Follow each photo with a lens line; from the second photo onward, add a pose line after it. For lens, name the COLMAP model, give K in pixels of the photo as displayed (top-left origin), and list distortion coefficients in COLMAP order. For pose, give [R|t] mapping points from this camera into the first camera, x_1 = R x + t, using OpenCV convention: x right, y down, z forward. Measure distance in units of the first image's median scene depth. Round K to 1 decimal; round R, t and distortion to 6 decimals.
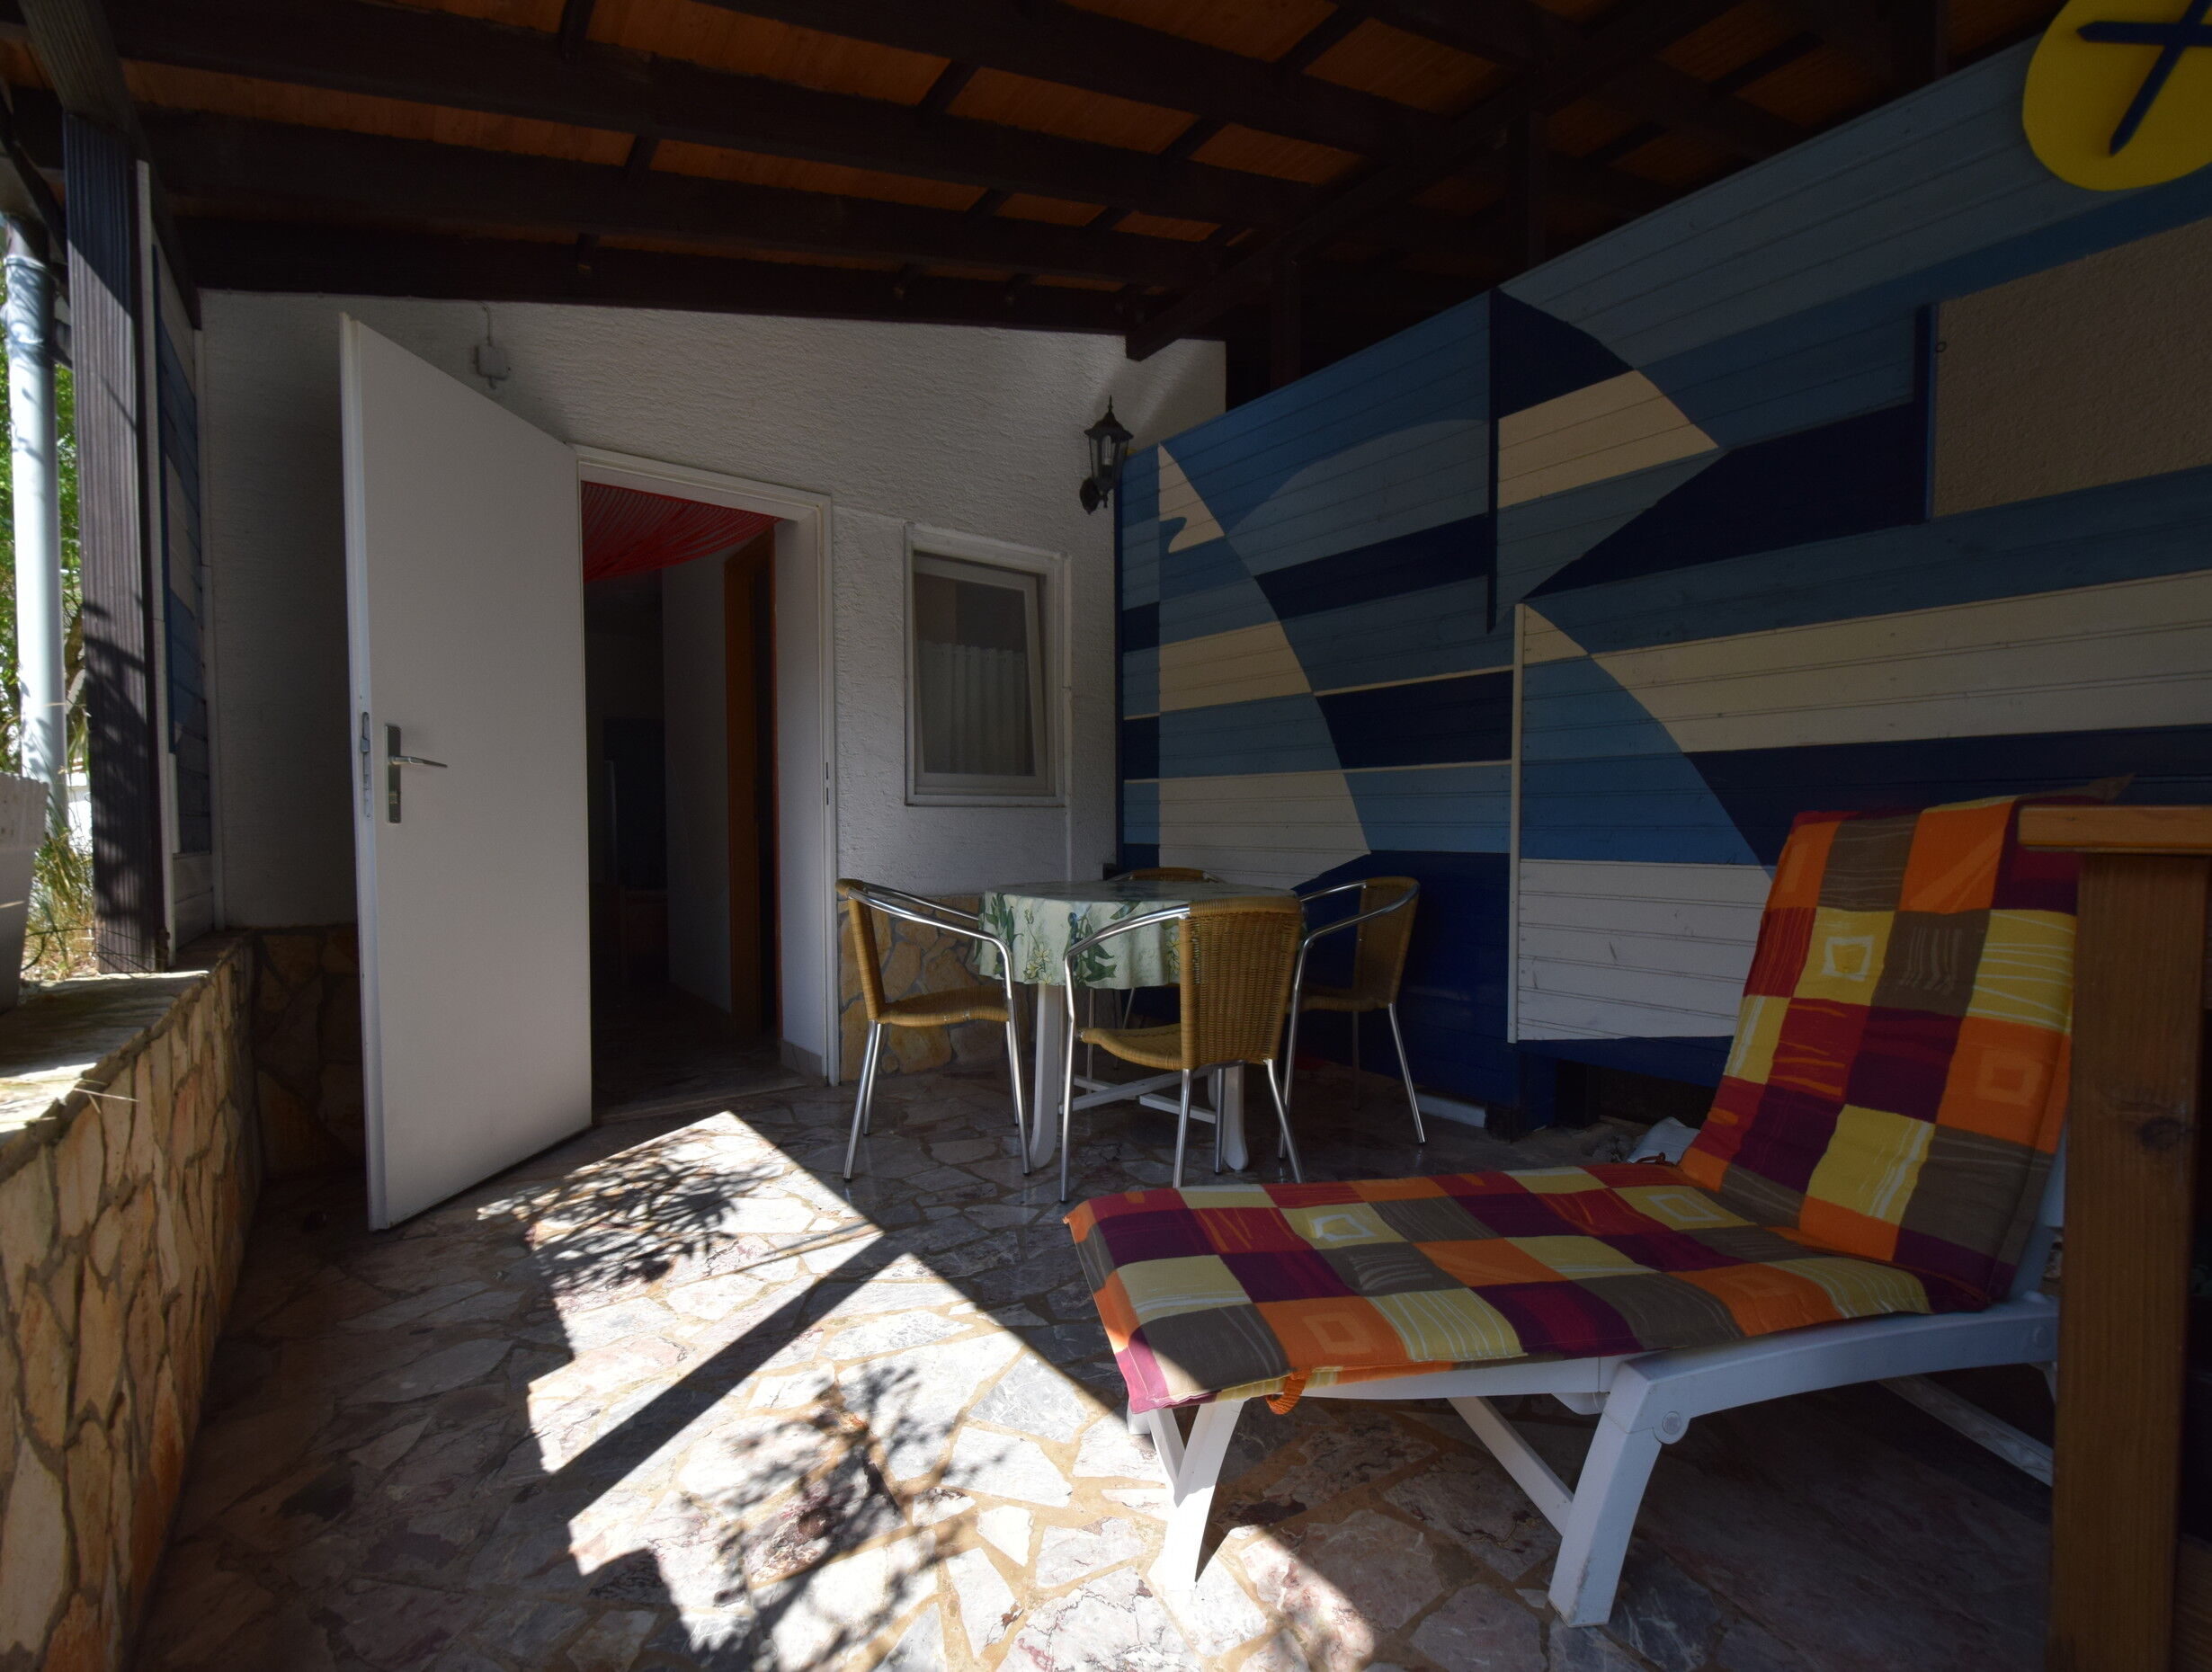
lens RADIAL K [[953.9, 0, 1112.5], [0, 953.9, 858.8], [0, 0, 1]] dist [0.002375, -0.003866]
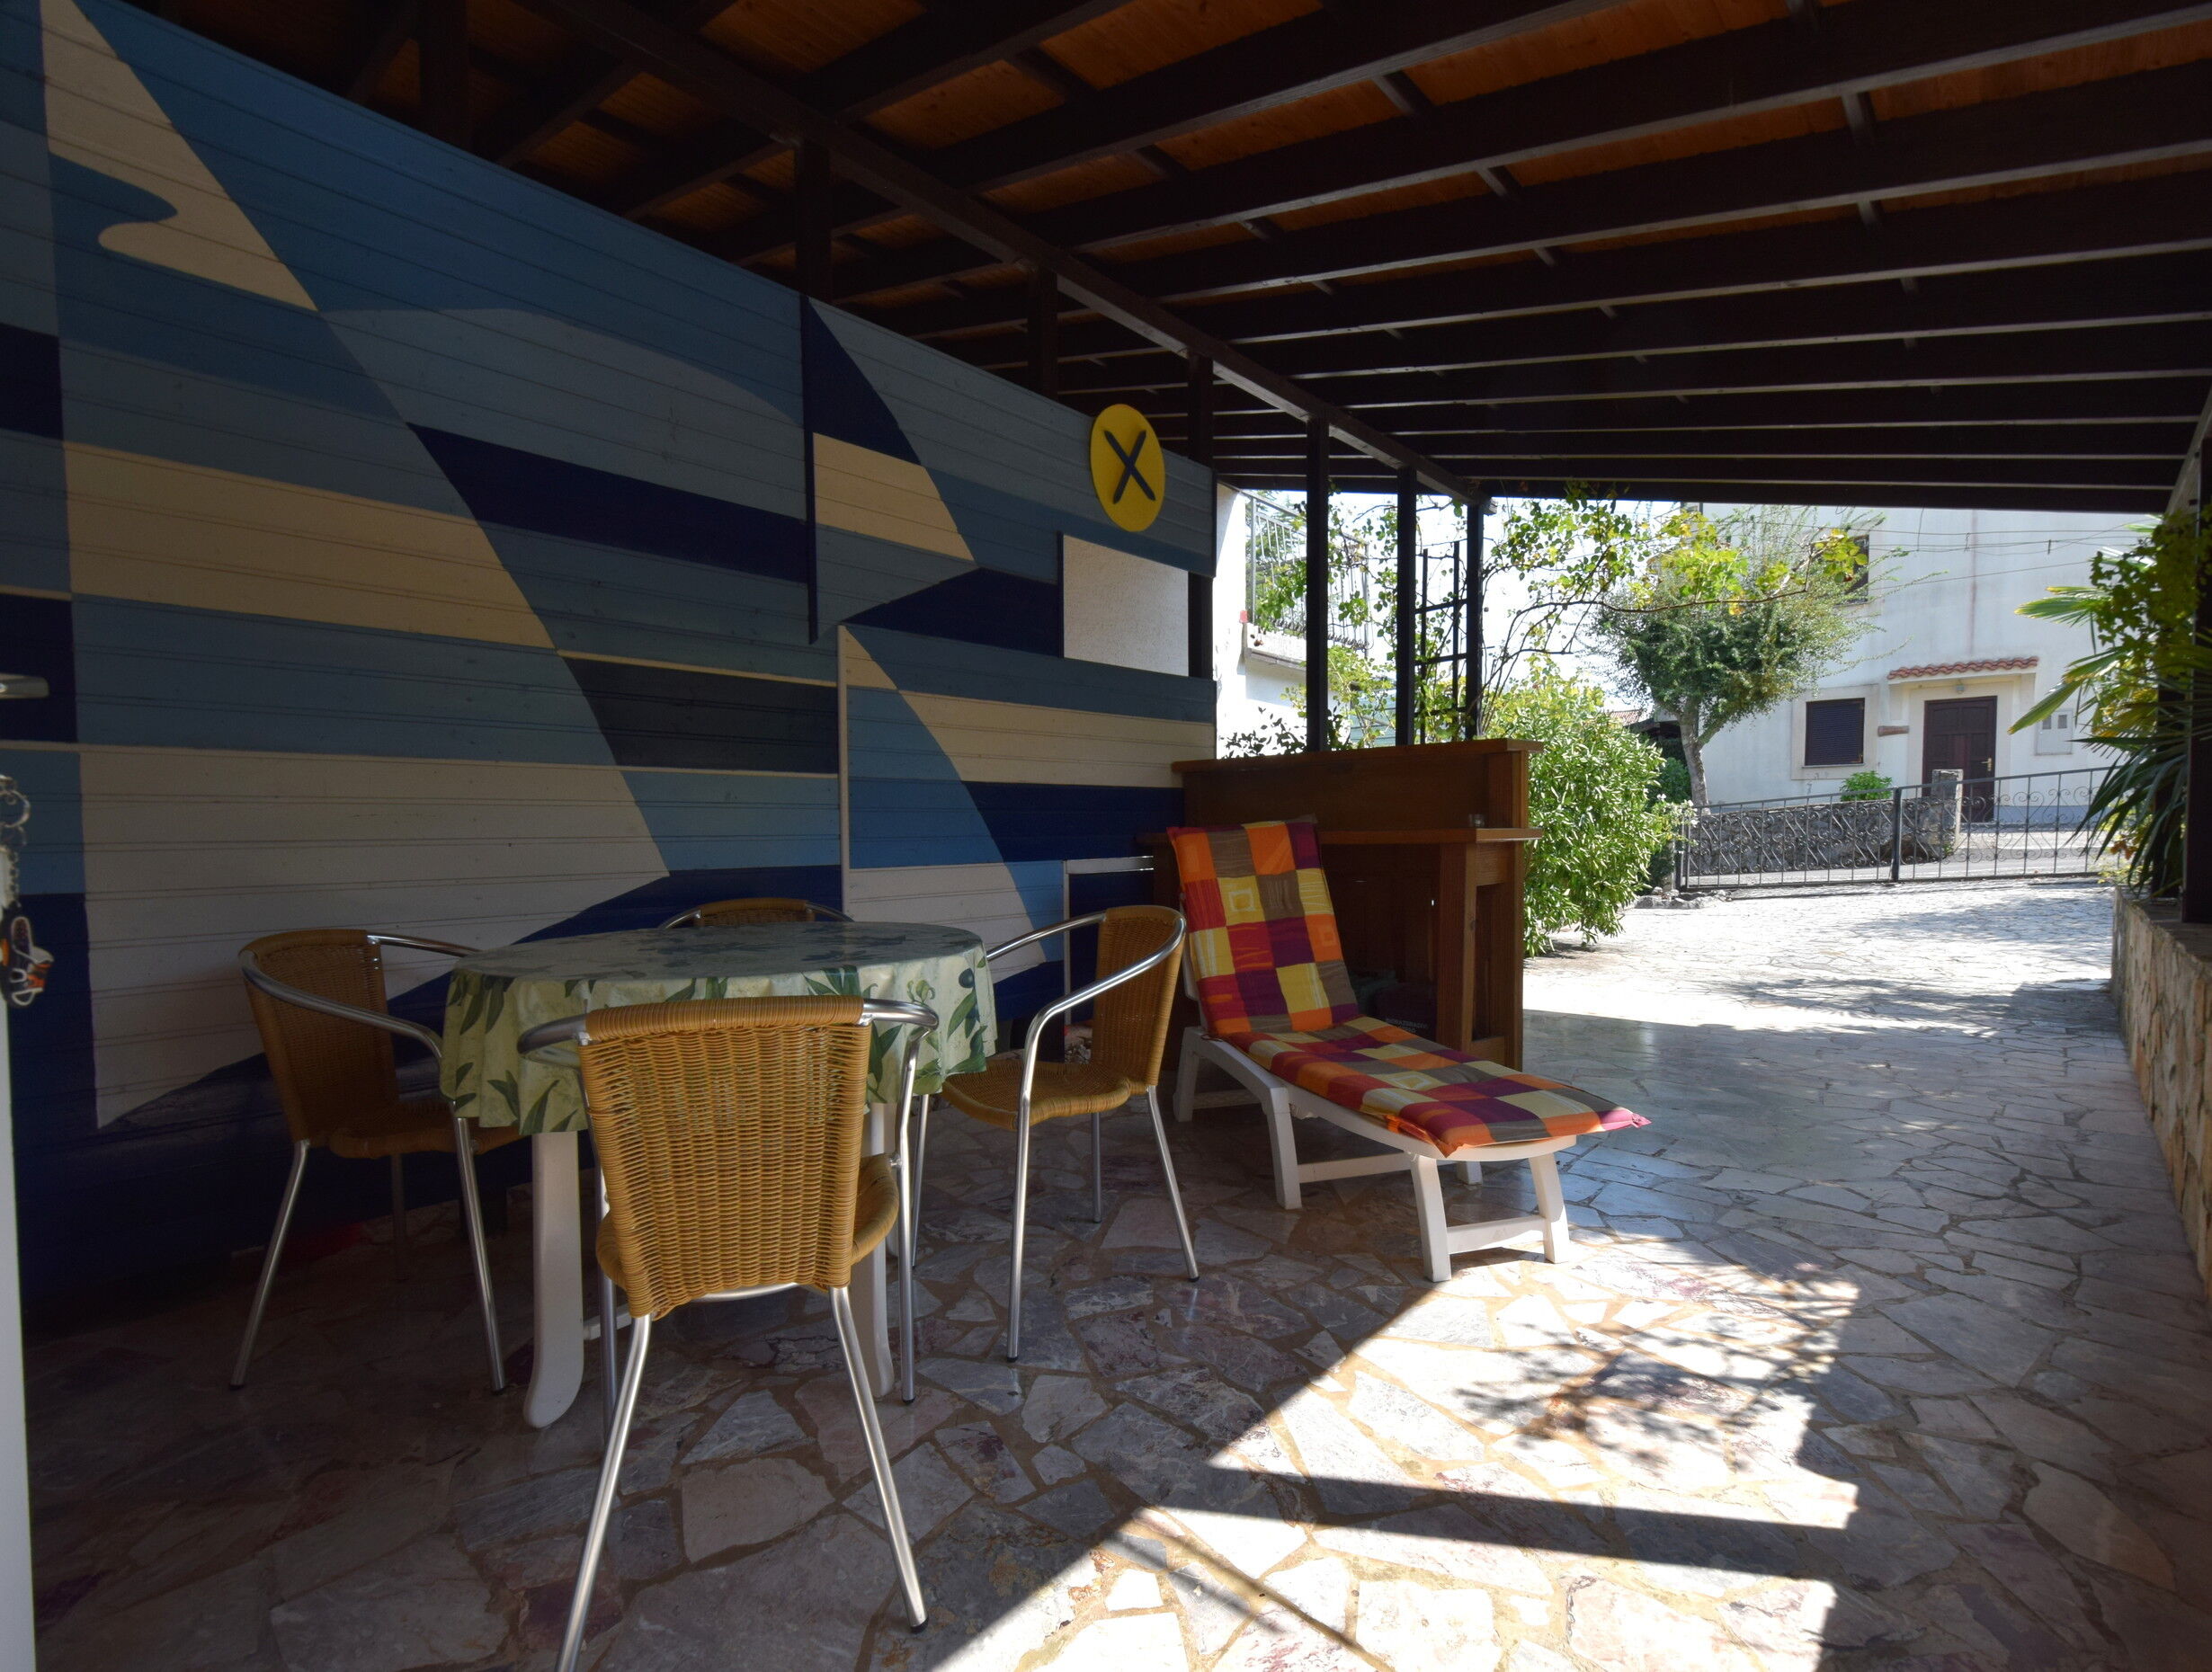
lens RADIAL K [[953.9, 0, 1112.5], [0, 953.9, 858.8], [0, 0, 1]] dist [0.002375, -0.003866]
pose [[-0.130336, -0.039648, 0.990677, -0.896048], [0.035806, 0.998360, 0.044666, -0.065376], [-0.990823, 0.041294, -0.128703, 1.157534]]
